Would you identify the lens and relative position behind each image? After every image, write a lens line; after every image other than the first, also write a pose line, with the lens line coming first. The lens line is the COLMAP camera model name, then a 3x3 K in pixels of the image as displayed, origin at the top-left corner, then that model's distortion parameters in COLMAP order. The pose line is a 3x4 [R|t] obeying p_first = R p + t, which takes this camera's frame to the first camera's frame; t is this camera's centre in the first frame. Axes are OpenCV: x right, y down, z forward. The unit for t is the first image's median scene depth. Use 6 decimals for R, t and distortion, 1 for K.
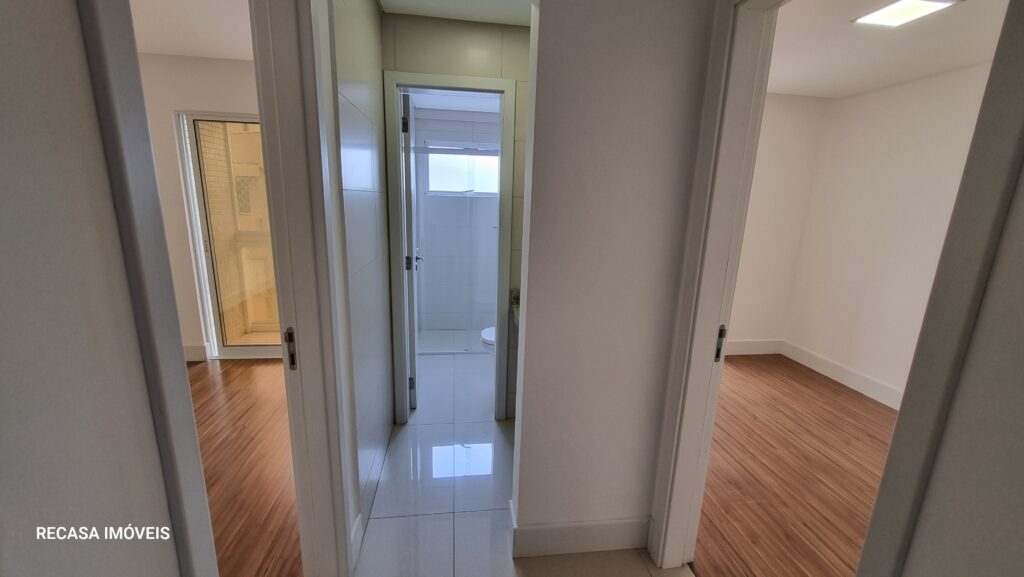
lens RADIAL K [[403.7, 0, 511.1], [0, 403.7, 287.6], [0, 0, 1]] dist [0.000323, 0.000209]
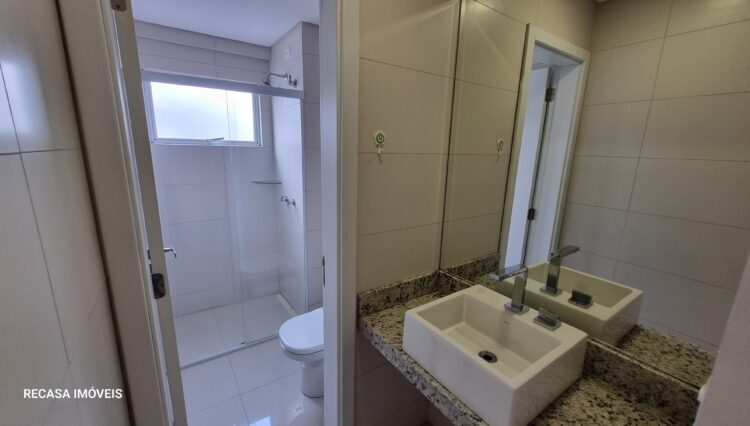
lens RADIAL K [[295.7, 0, 374.2], [0, 295.7, 213.5], [0, 0, 1]] dist [0.000323, 0.000209]
pose [[0.891446, -0.109506, 0.439696, -0.102652], [0.103383, 0.993918, 0.037935, -0.084981], [-0.441175, 0.011640, 0.897345, 0.347591]]
